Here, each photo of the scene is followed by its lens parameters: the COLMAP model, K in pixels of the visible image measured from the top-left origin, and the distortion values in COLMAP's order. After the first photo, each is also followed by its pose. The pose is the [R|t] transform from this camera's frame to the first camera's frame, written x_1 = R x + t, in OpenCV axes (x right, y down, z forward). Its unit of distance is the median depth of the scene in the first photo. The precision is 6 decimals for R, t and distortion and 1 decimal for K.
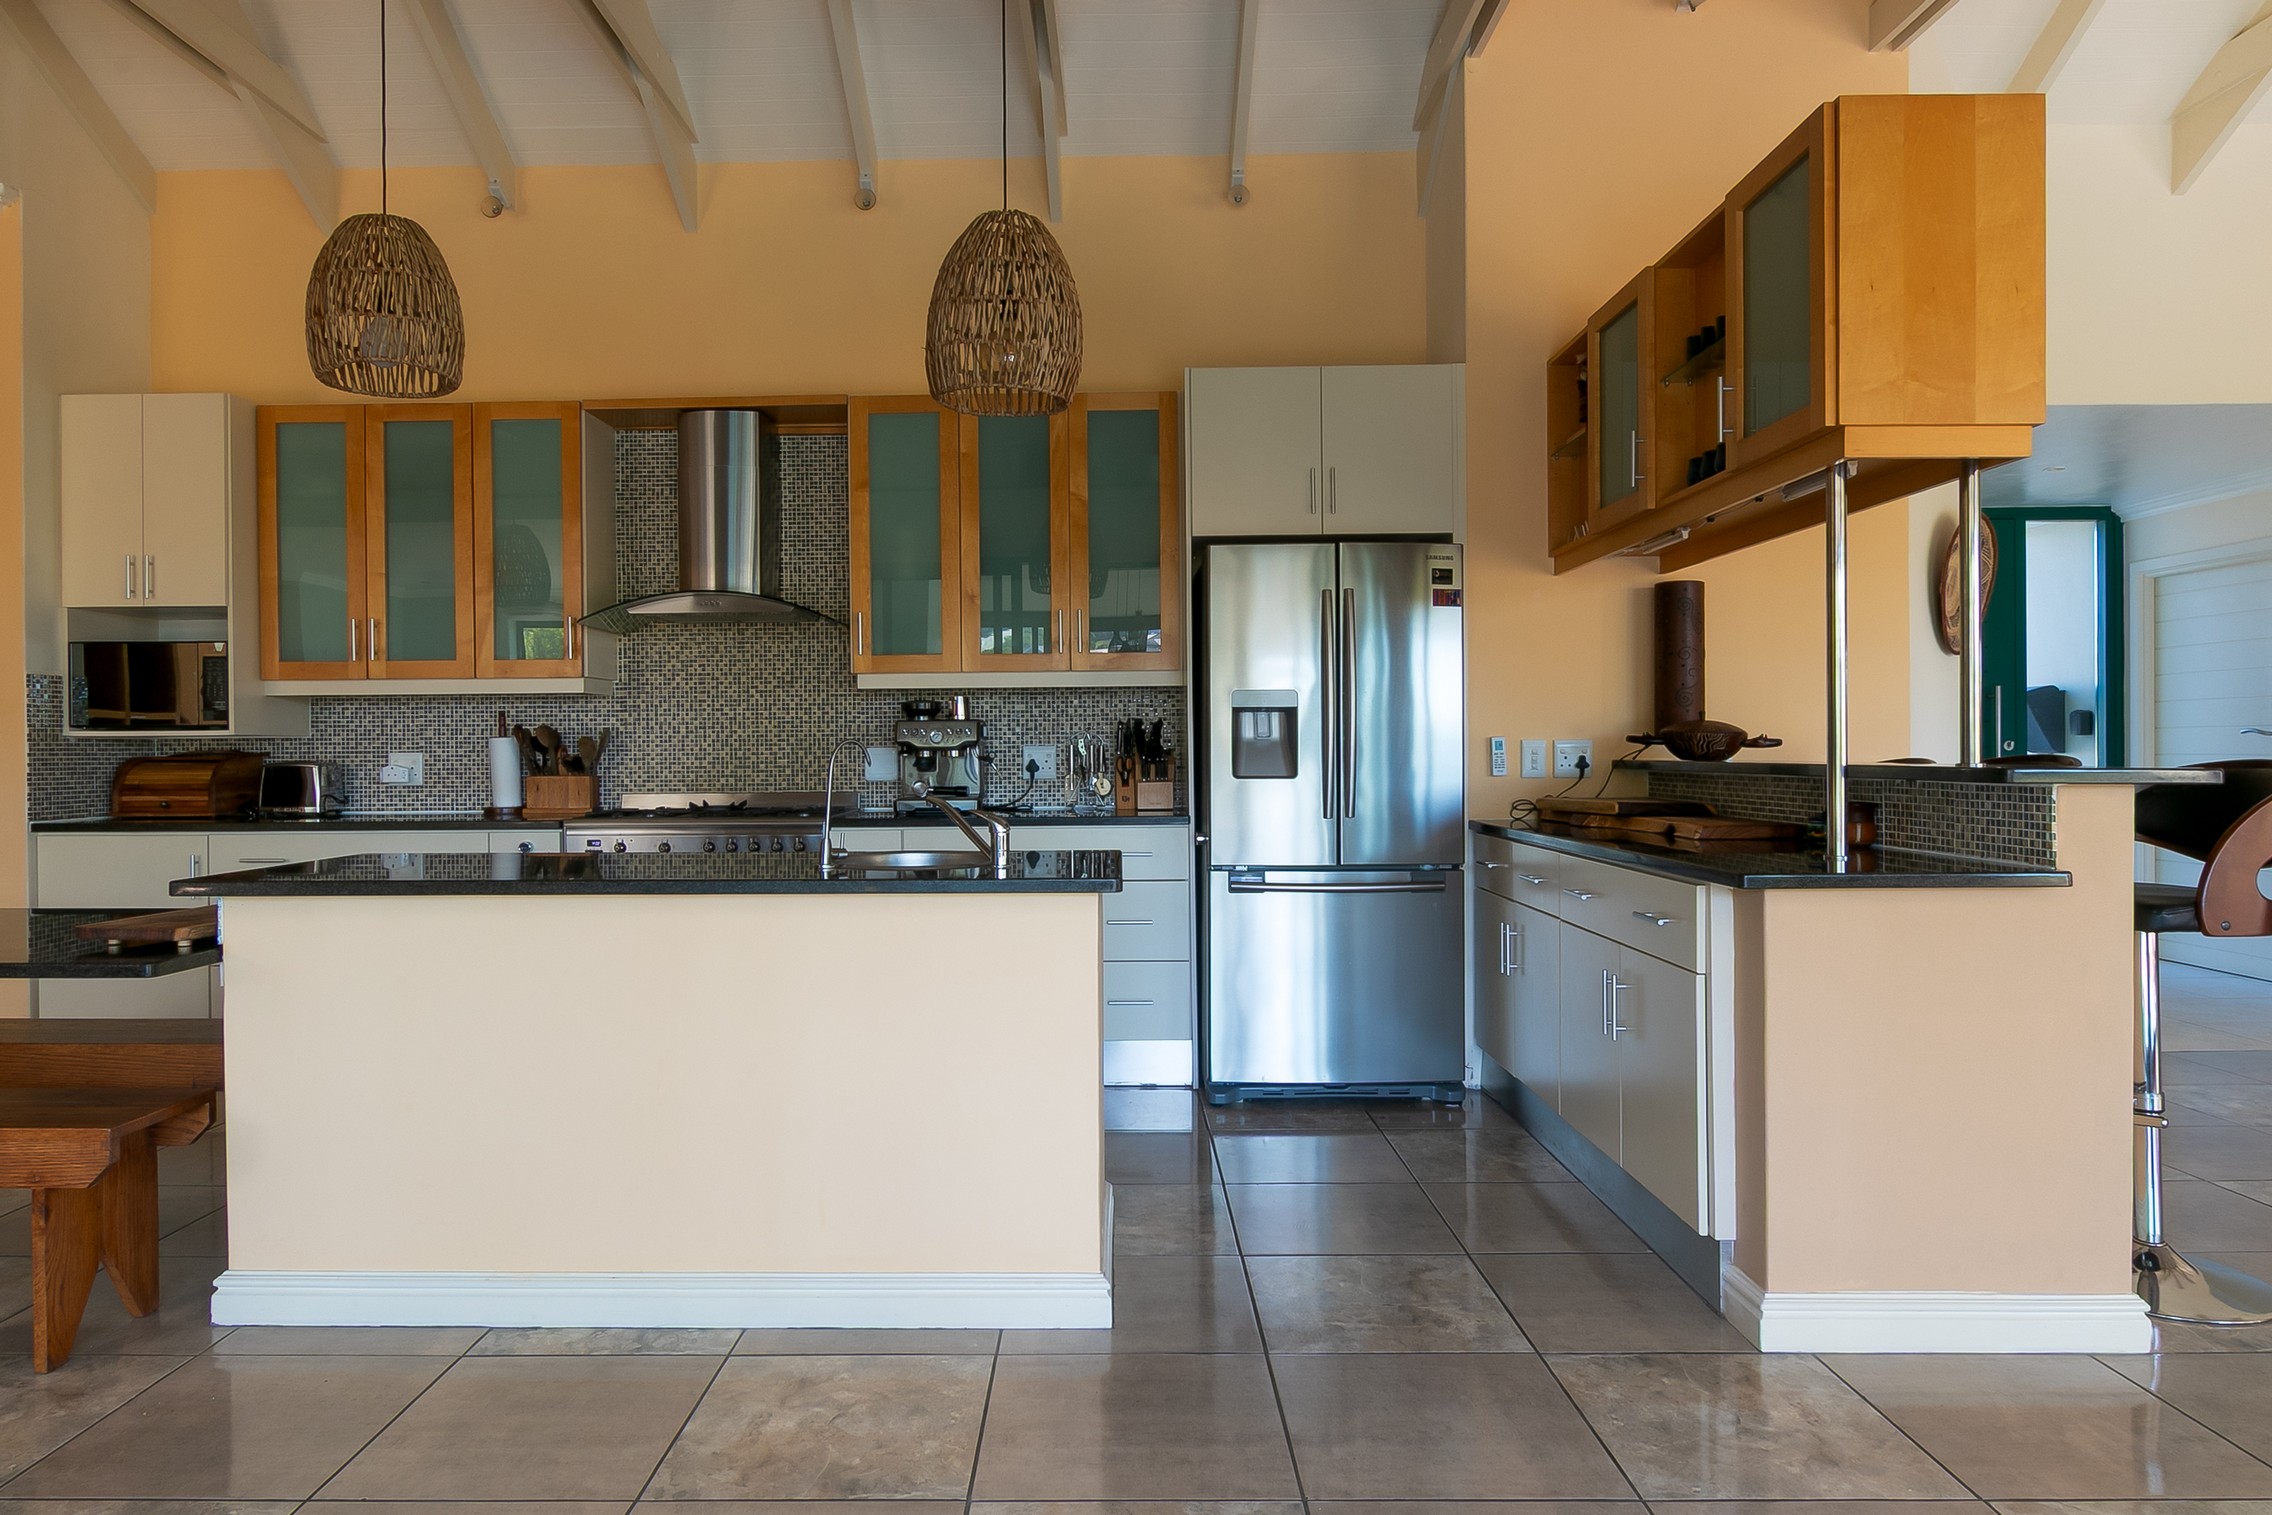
lens RADIAL K [[1376.6, 0, 1125.6], [0, 1376.6, 761.3], [0, 0, 1]] dist [-0.004422, -0.000105]
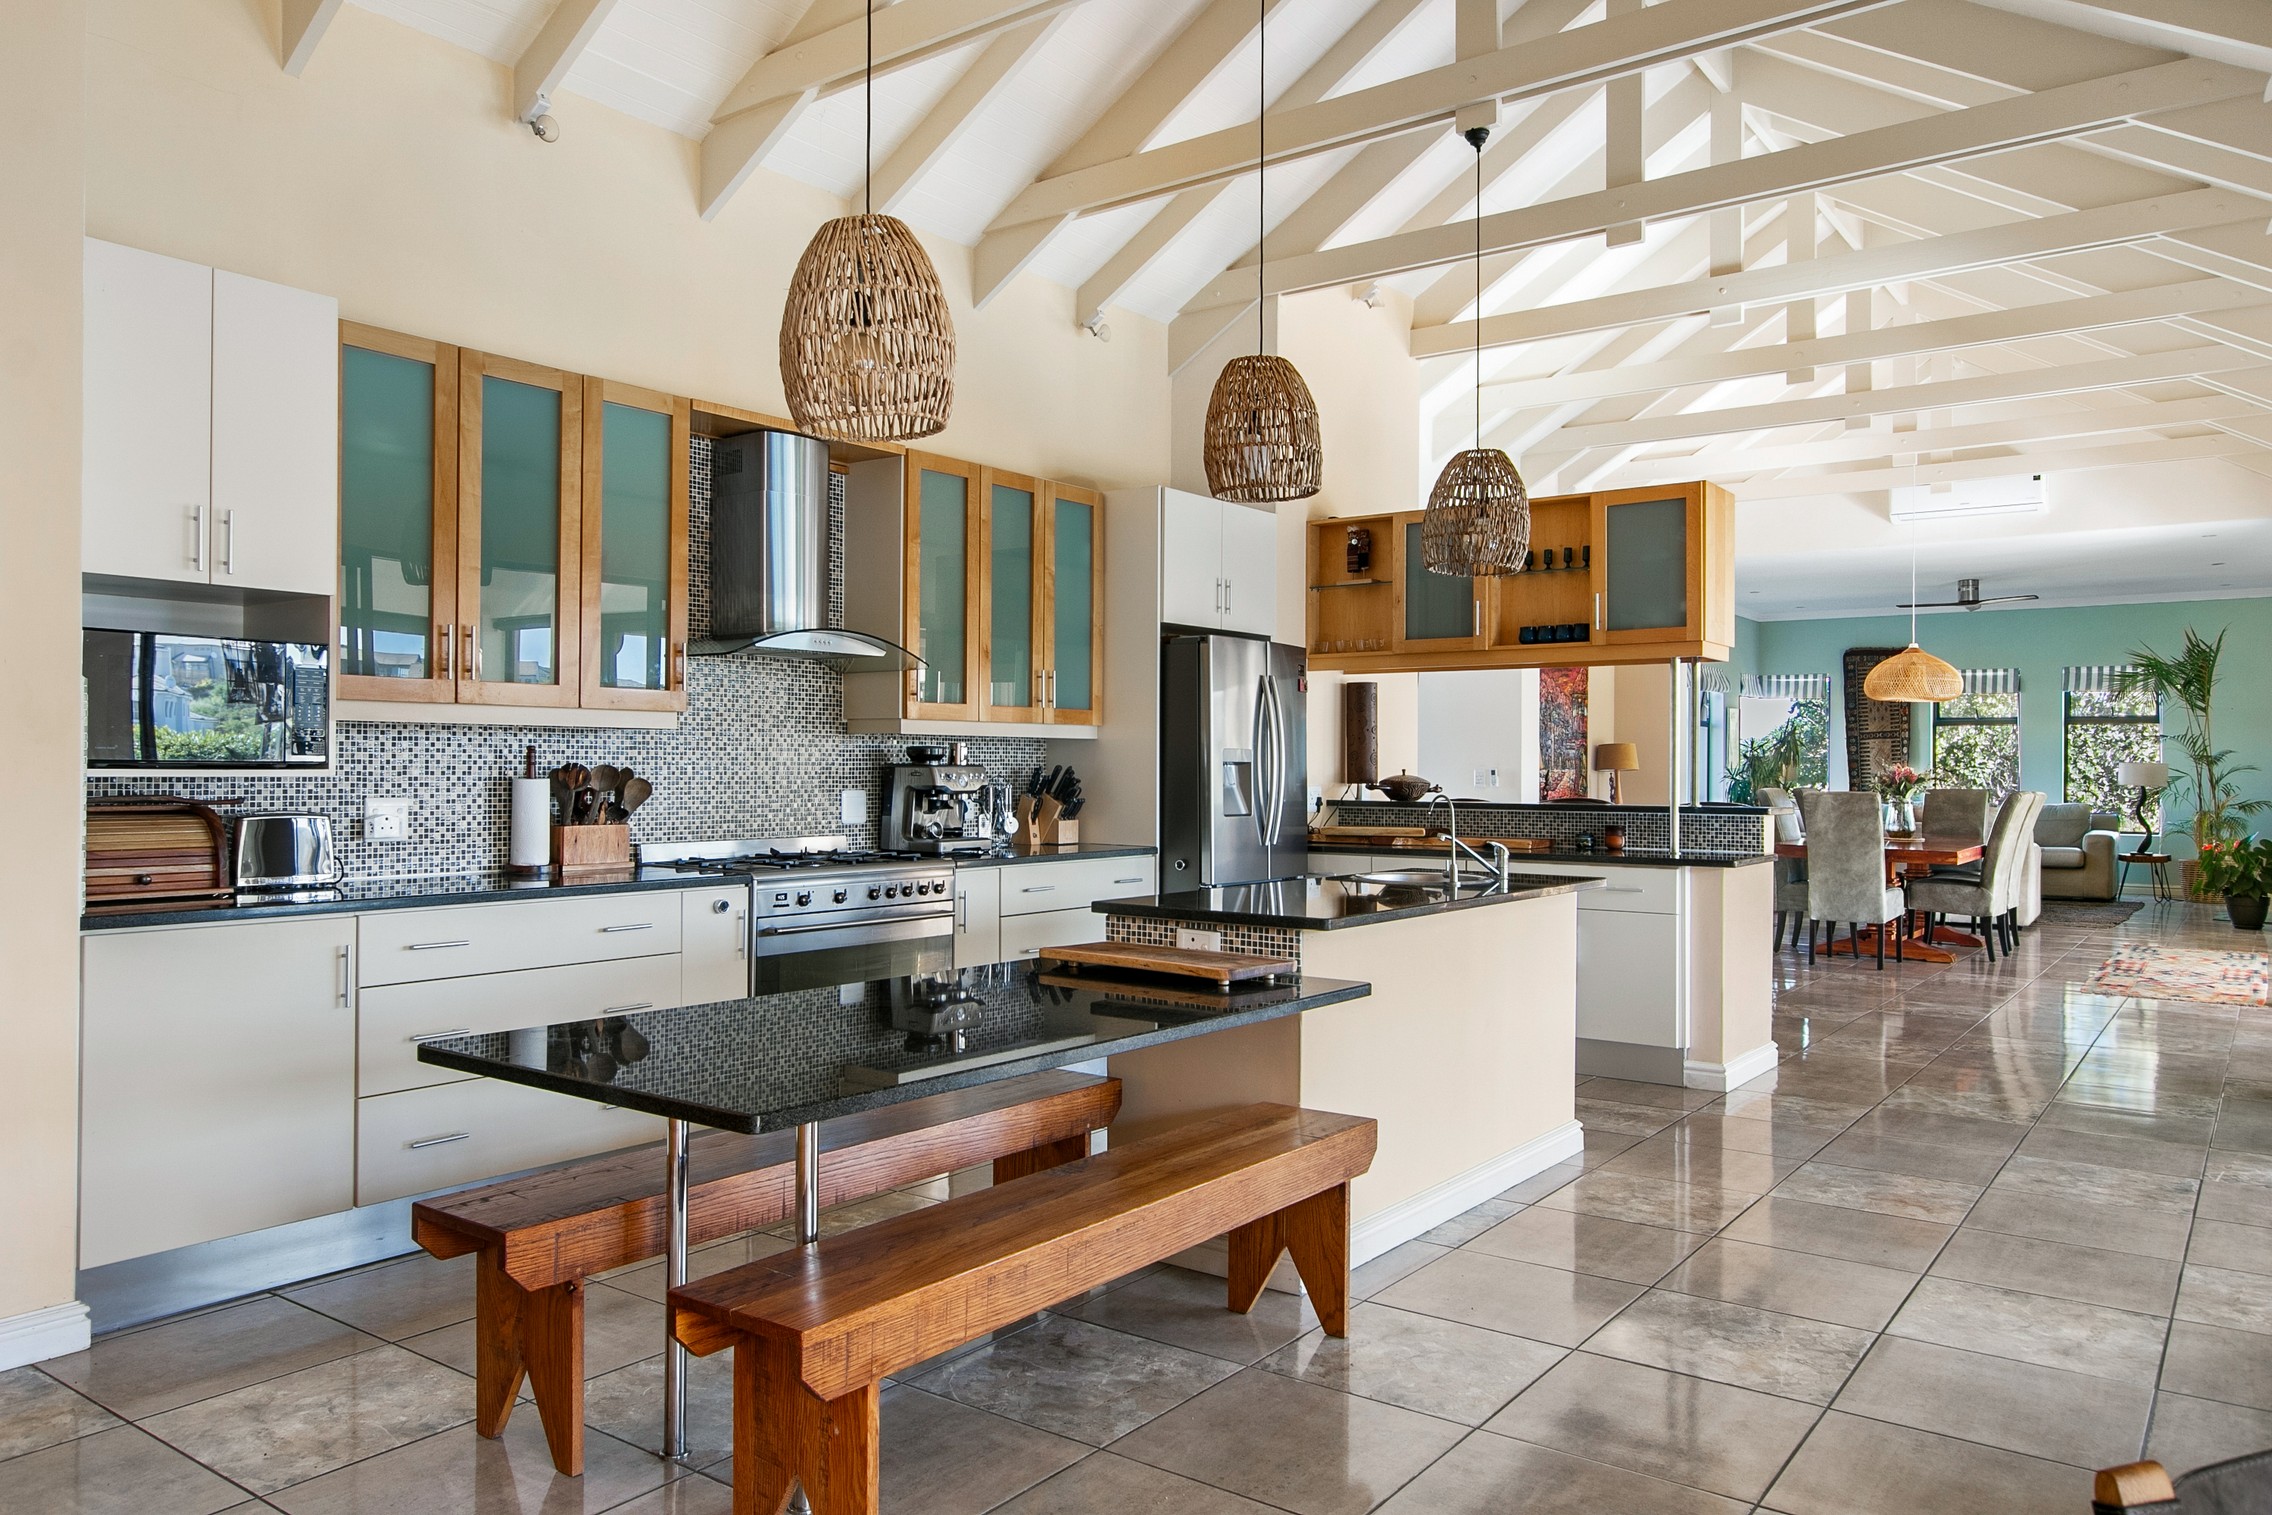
lens RADIAL K [[1551.0, 0, 1131.9], [0, 1551.0, 759.8], [0, 0, 1]] dist [-0.005418, -0.003225]
pose [[0.590871, 0.014849, 0.806629, -1.001456], [-0.001765, 0.999852, -0.017113, -0.013703], [-0.806764, 0.008688, 0.590810, 0.179872]]
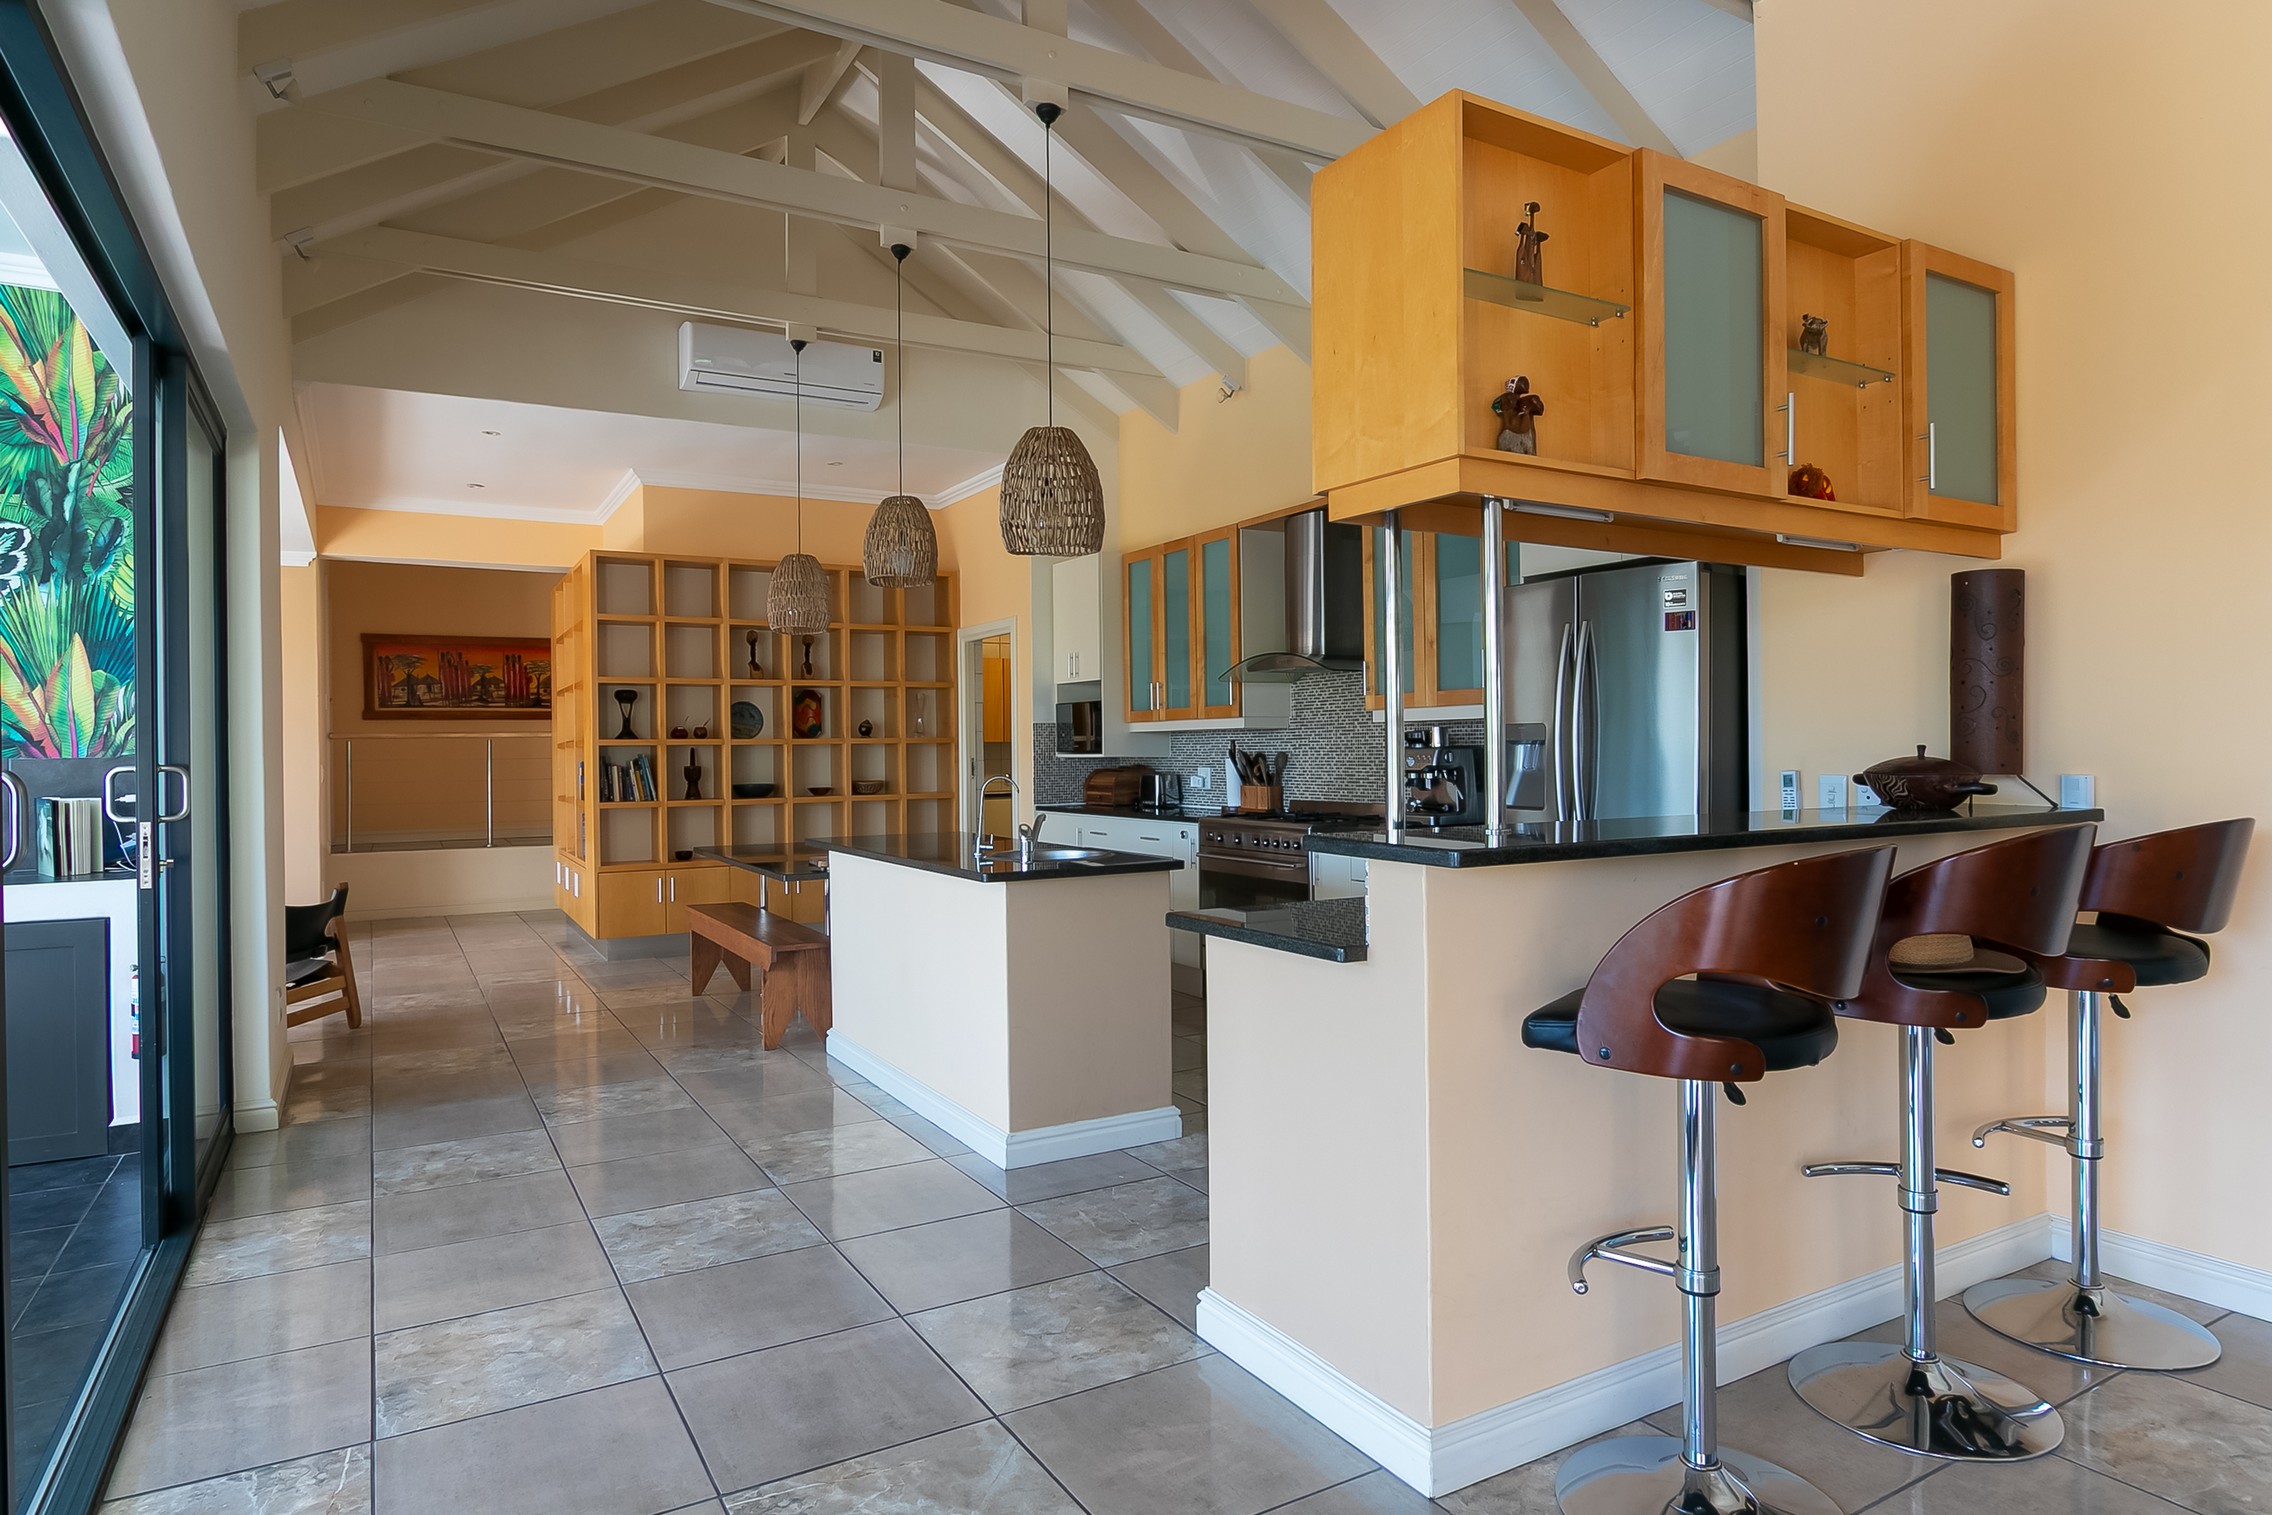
lens RADIAL K [[1328.2, 0, 1140.2], [0, 1328.2, 753.5], [0, 0, 1]] dist [-0.001349, 0.000377]
pose [[0.505618, 0.003907, -0.862749, 0.730707], [0.003900, 0.999969, 0.006814, -0.032923], [0.862749, -0.006810, 0.505587, 0.210930]]
